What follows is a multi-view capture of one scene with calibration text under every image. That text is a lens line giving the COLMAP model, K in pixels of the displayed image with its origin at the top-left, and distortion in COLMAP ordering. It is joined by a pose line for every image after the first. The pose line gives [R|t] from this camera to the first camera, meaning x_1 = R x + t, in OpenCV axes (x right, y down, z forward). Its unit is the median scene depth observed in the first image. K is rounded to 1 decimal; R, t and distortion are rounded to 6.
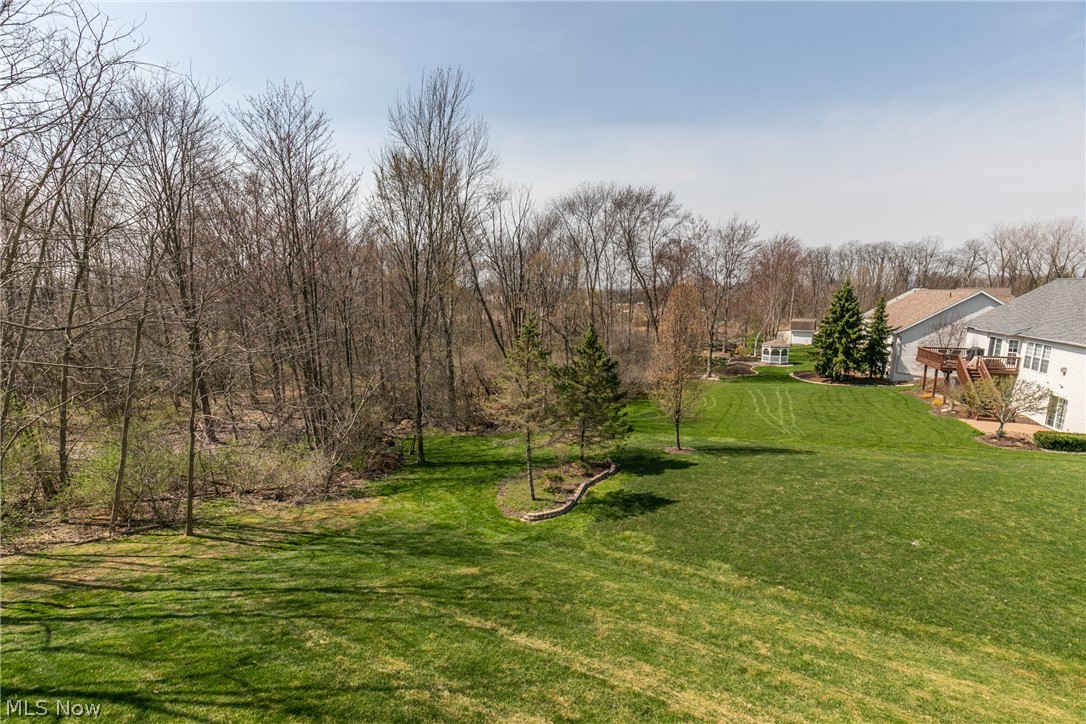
lens RADIAL K [[484.8, 0, 544.3], [0, 484.8, 371.5], [0, 0, 1]] dist [0.003761, -0.000199]
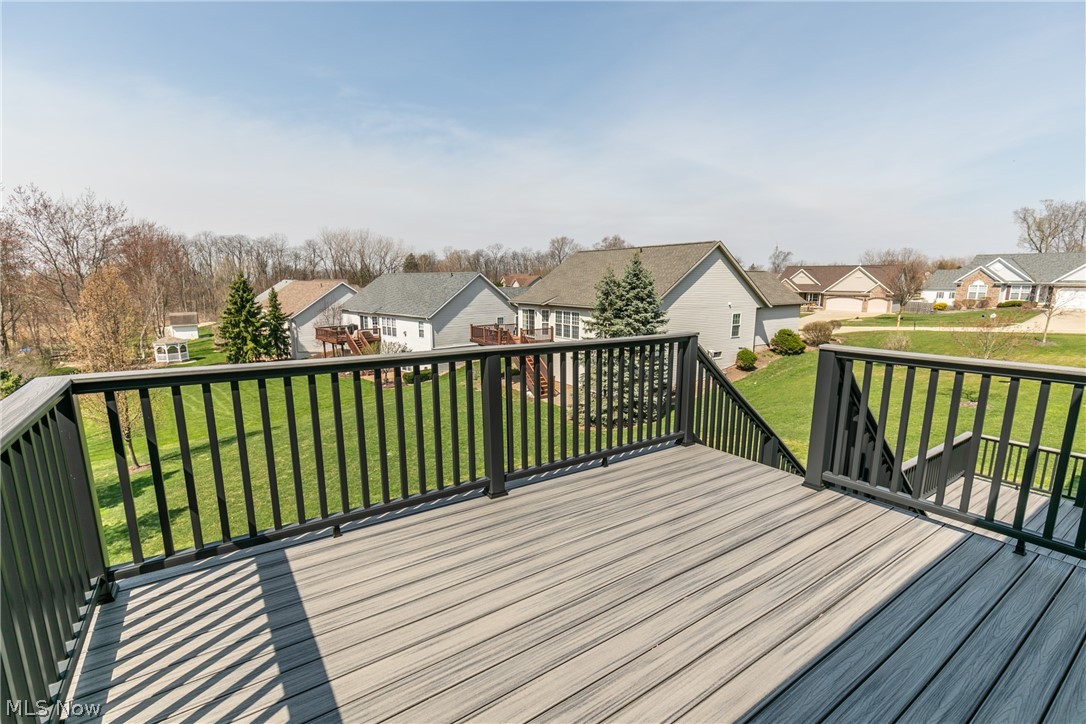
lens RADIAL K [[484.8, 0, 542.9], [0, 484.8, 369.5], [0, 0, 1]] dist [0.003209, -0.000464]
pose [[0.401443, -0.168578, 0.900236, -0.096538], [0.156428, 0.981093, 0.113963, 0.002187], [-0.902427, 0.095072, 0.420223, -0.018855]]
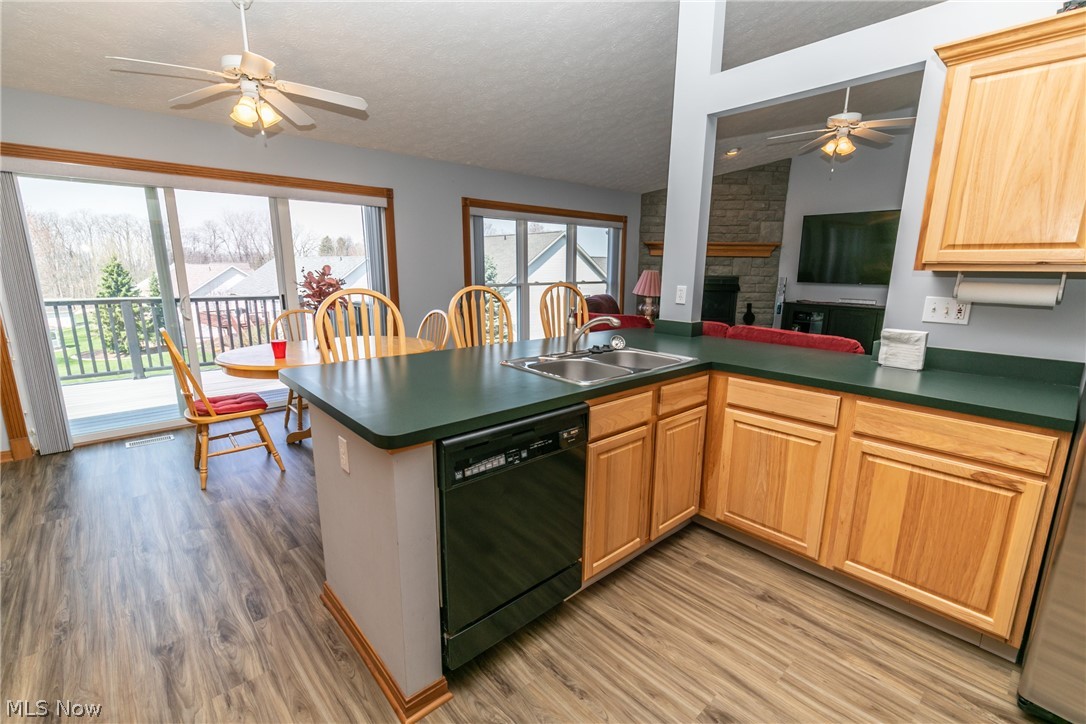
lens RADIAL K [[484.8, 0, 542.9], [0, 484.8, 369.5], [0, 0, 1]] dist [0.003209, -0.000464]
pose [[0.272960, -0.203943, 0.940160, -0.134062], [0.160067, 0.973277, 0.164654, 0.021889], [-0.948616, 0.105544, 0.298310, -0.131173]]
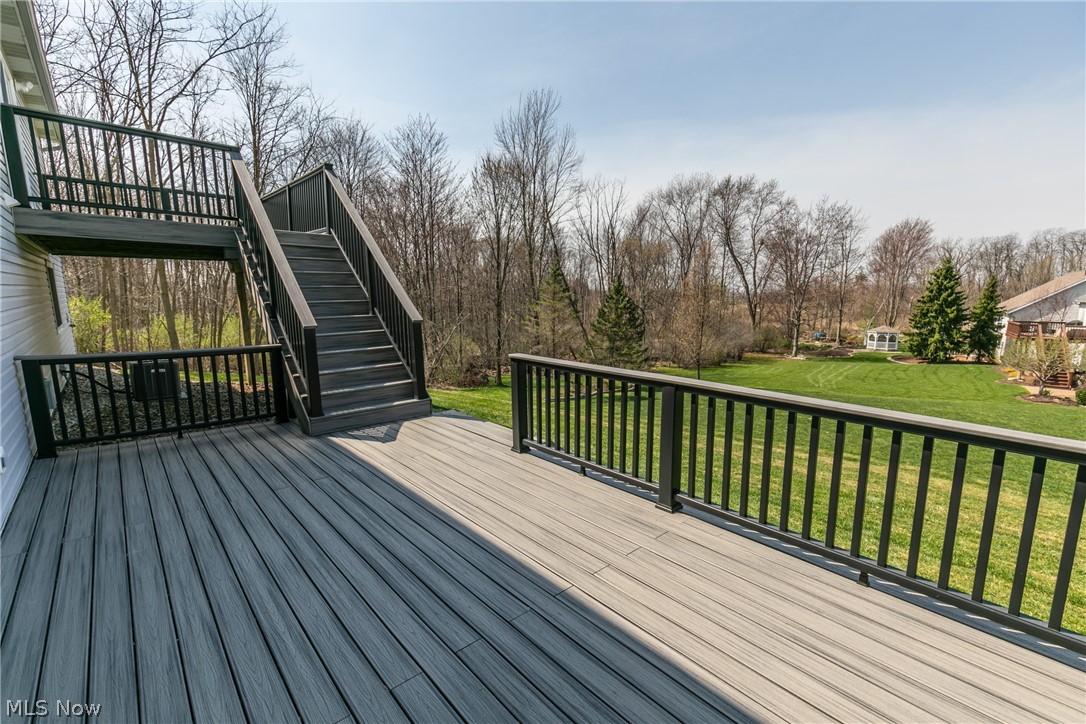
lens RADIAL K [[484.8, 0, 544.3], [0, 484.8, 371.5], [0, 0, 1]] dist [0.003761, -0.000199]
pose [[0.961588, 0.046516, -0.270528, 0.121728], [-0.048796, 0.998807, -0.001705, 0.077292], [0.270126, 0.014841, 0.962711, -0.140653]]
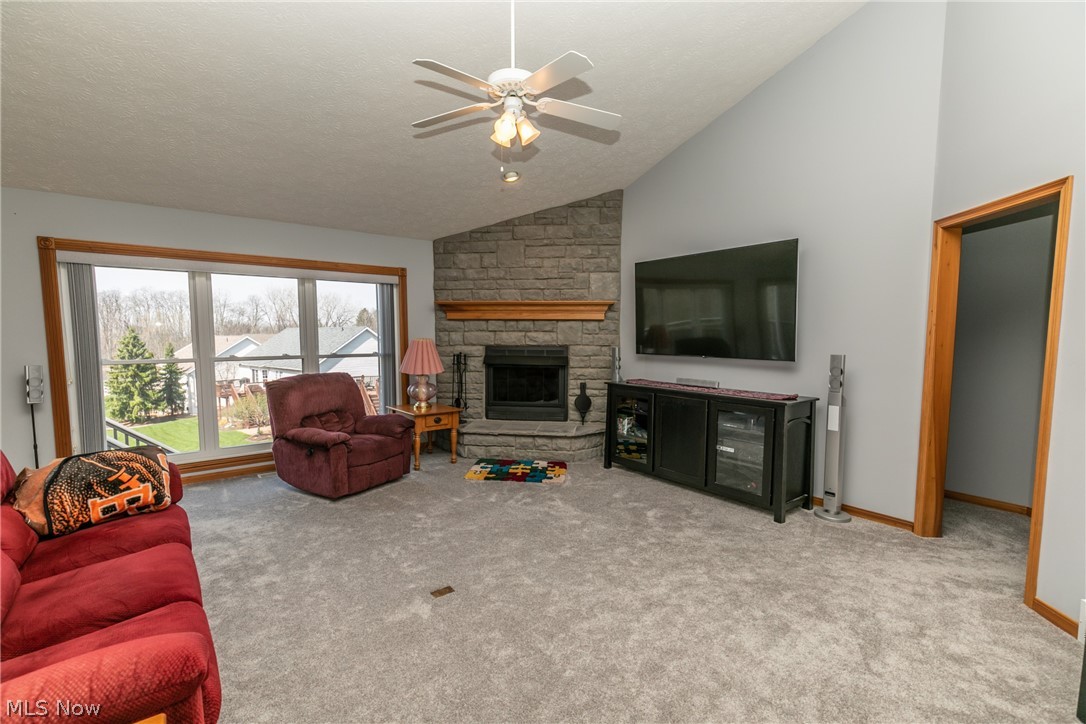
lens RADIAL K [[484.8, 0, 544.3], [0, 484.8, 371.5], [0, 0, 1]] dist [0.003761, -0.000199]
pose [[0.337855, -0.077185, 0.938028, -0.071269], [0.164646, 0.986111, 0.021840, 0.031355], [-0.926685, 0.147063, 0.345871, -0.182785]]
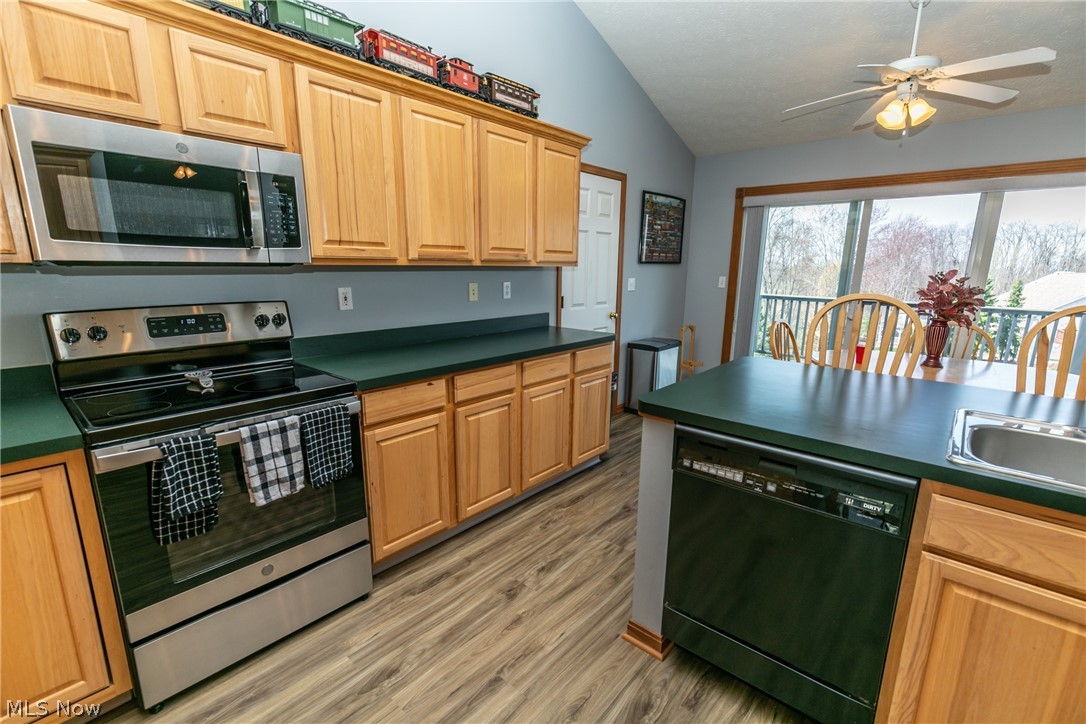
lens RADIAL K [[486.0, 0, 540.7], [0, 486.0, 371.5], [0, 0, 1]] dist [0.000139, -0.000047]
pose [[0.986850, 0.042969, -0.155823, -0.113322], [-0.036313, 0.998313, 0.045310, 0.025296], [0.157507, -0.039056, 0.986745, -0.149414]]
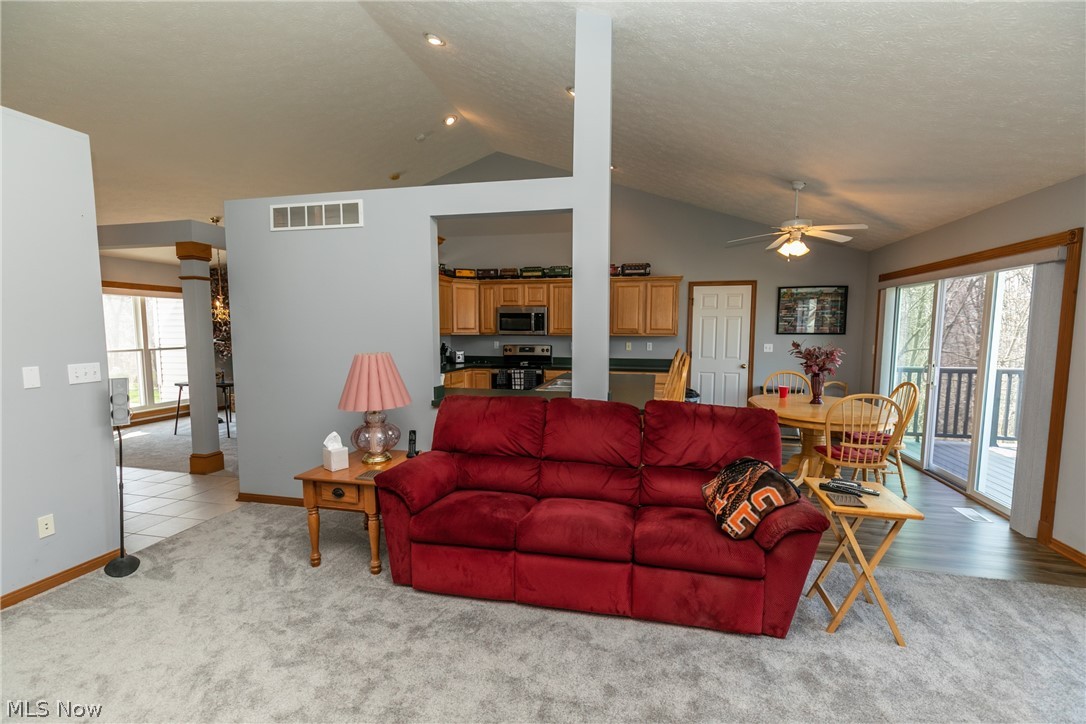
lens RADIAL K [[484.8, 0, 544.3], [0, 484.8, 371.5], [0, 0, 1]] dist [0.003761, -0.000199]
pose [[0.317735, 0.083876, -0.944463, 0.002020], [-0.166857, 0.985481, 0.031385, 0.025397], [0.933383, 0.147618, 0.327117, -0.159606]]
